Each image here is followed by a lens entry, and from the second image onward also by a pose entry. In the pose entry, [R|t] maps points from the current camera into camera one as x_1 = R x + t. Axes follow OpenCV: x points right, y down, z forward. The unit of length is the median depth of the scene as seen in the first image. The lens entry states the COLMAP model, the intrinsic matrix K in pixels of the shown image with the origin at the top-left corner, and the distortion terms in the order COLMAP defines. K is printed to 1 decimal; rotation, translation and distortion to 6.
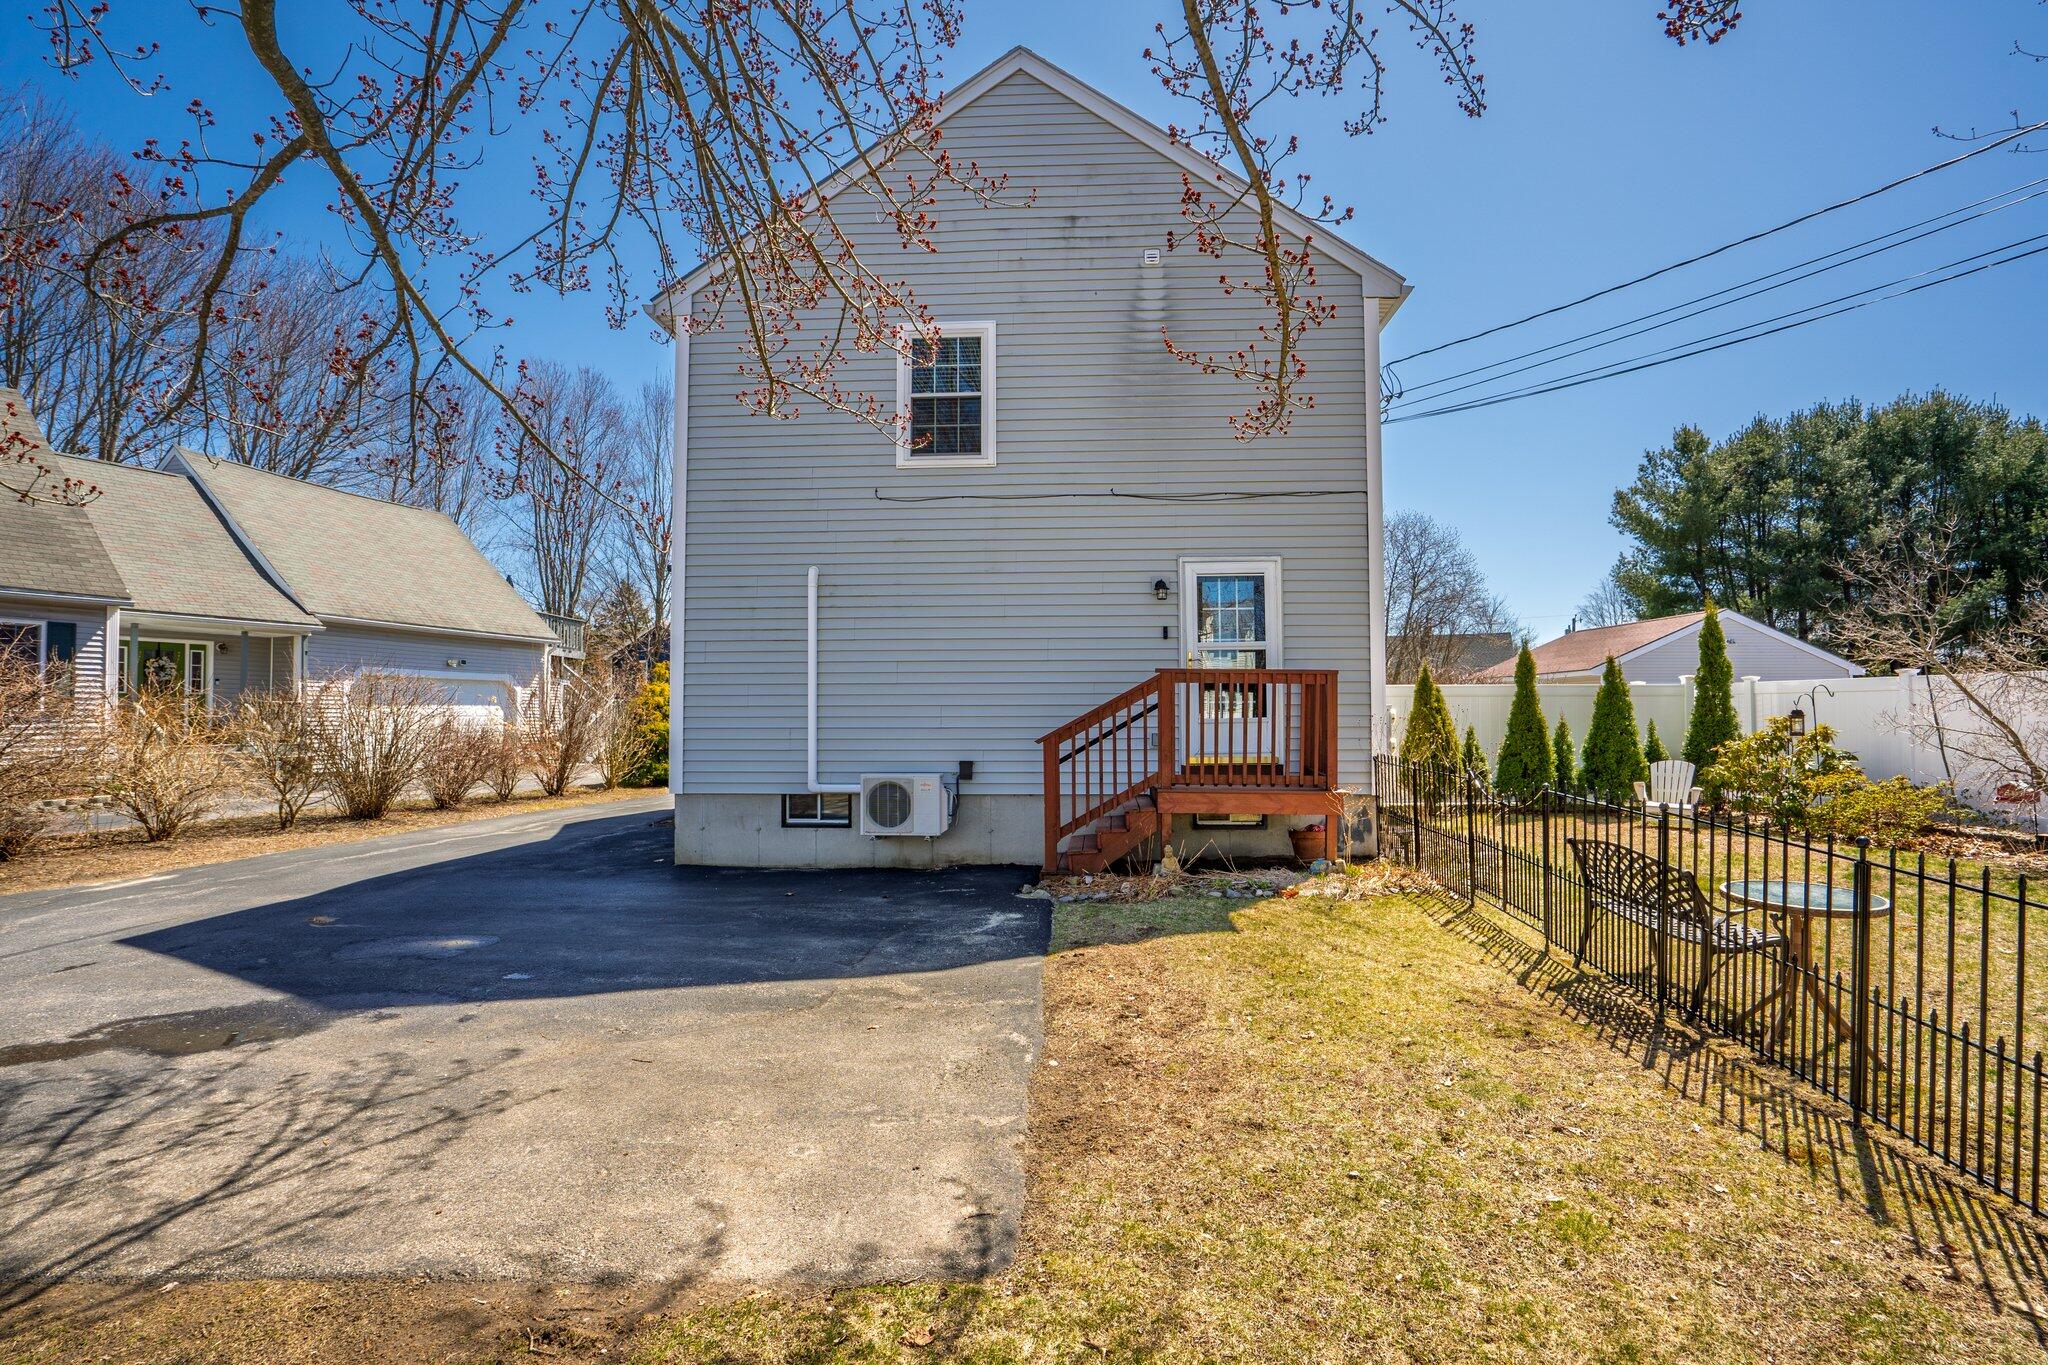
lens RADIAL K [[955.6, 0, 1033.7], [0, 955.6, 695.6], [0, 0, 1]] dist [-0.060822, 0.025863]
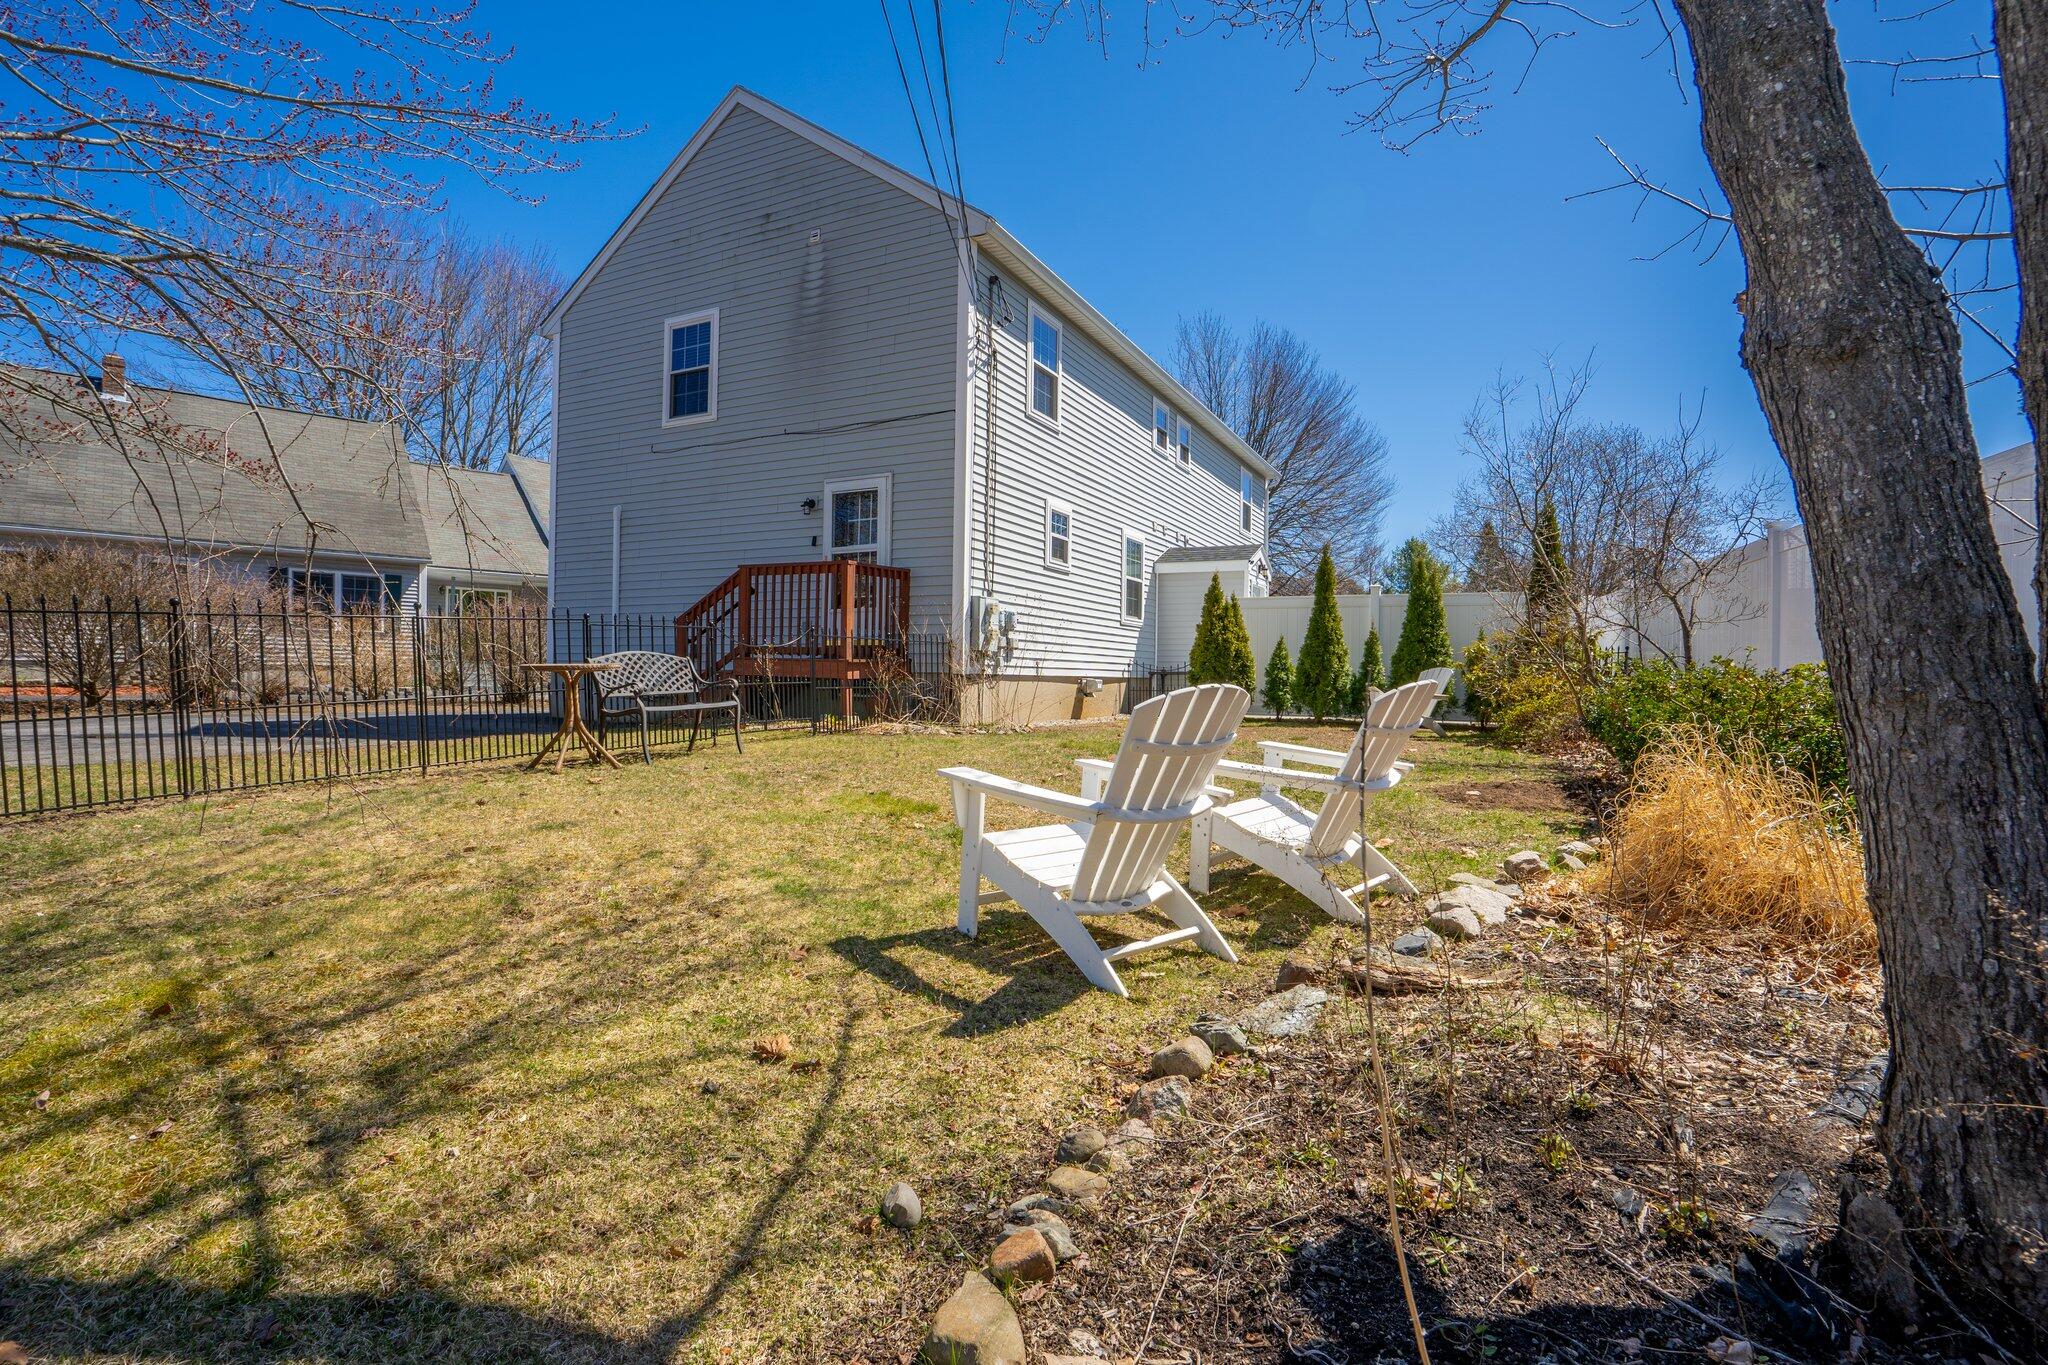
lens RADIAL K [[955.6, 0, 1033.7], [0, 955.6, 695.6], [0, 0, 1]] dist [-0.060822, 0.025863]
pose [[0.918558, 0.022674, -0.394635, 0.881581], [-0.006951, 0.999126, 0.041225, 0.081107], [0.395225, -0.035125, 0.917913, -0.034475]]
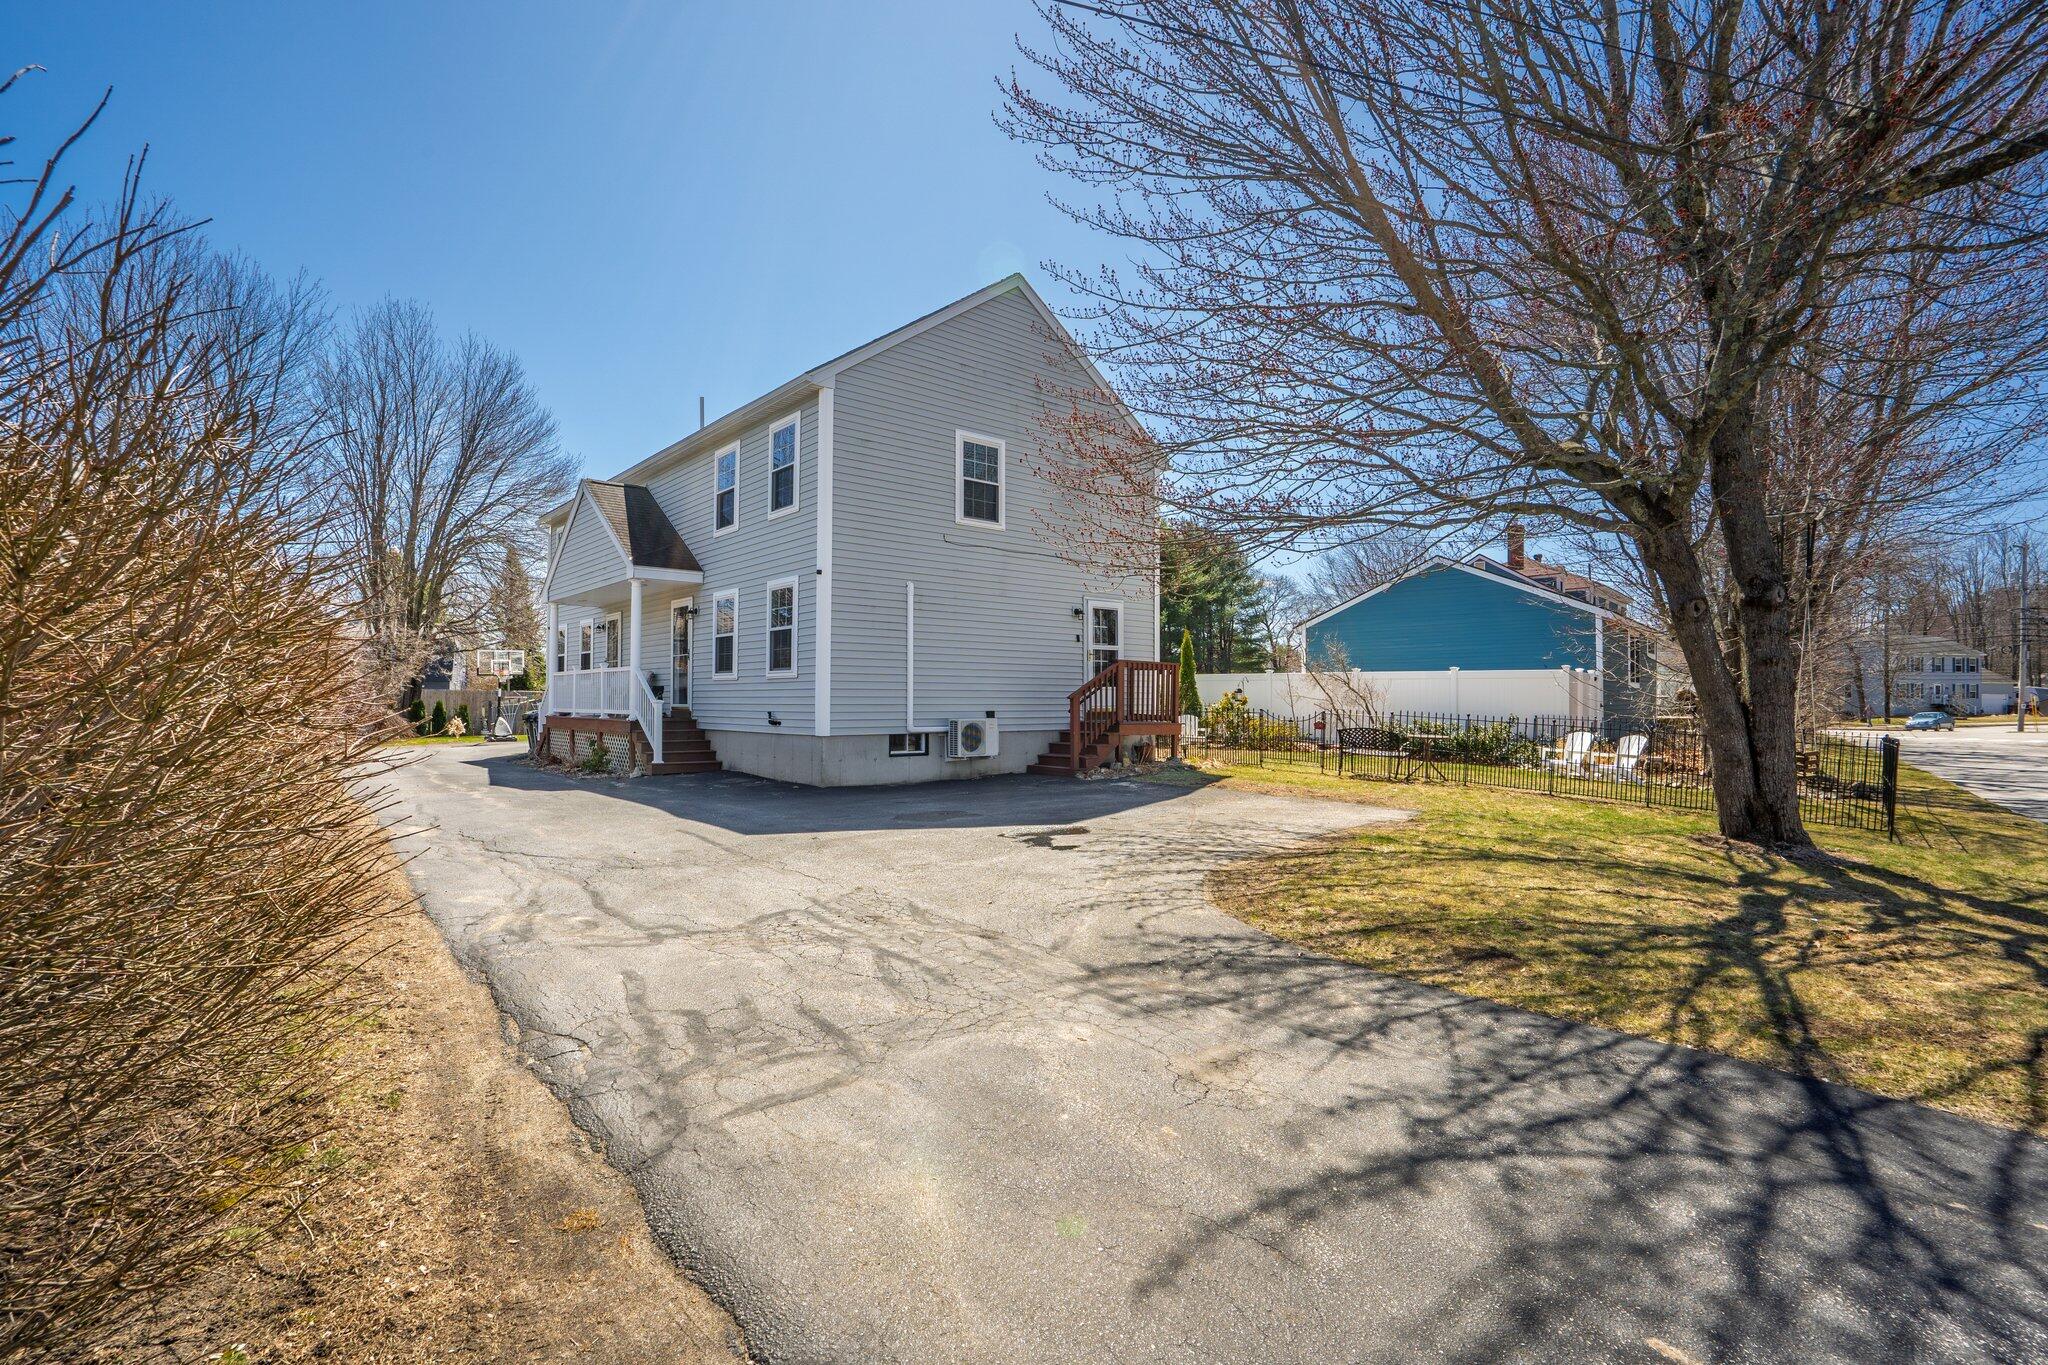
lens RADIAL K [[955.6, 0, 1033.7], [0, 955.6, 695.6], [0, 0, 1]] dist [-0.060822, 0.025863]
pose [[0.708082, 0.007972, 0.706085, -1.155056], [-0.016114, 0.999858, 0.004870, 0.032923], [-0.705946, -0.014826, 0.708110, -0.198258]]
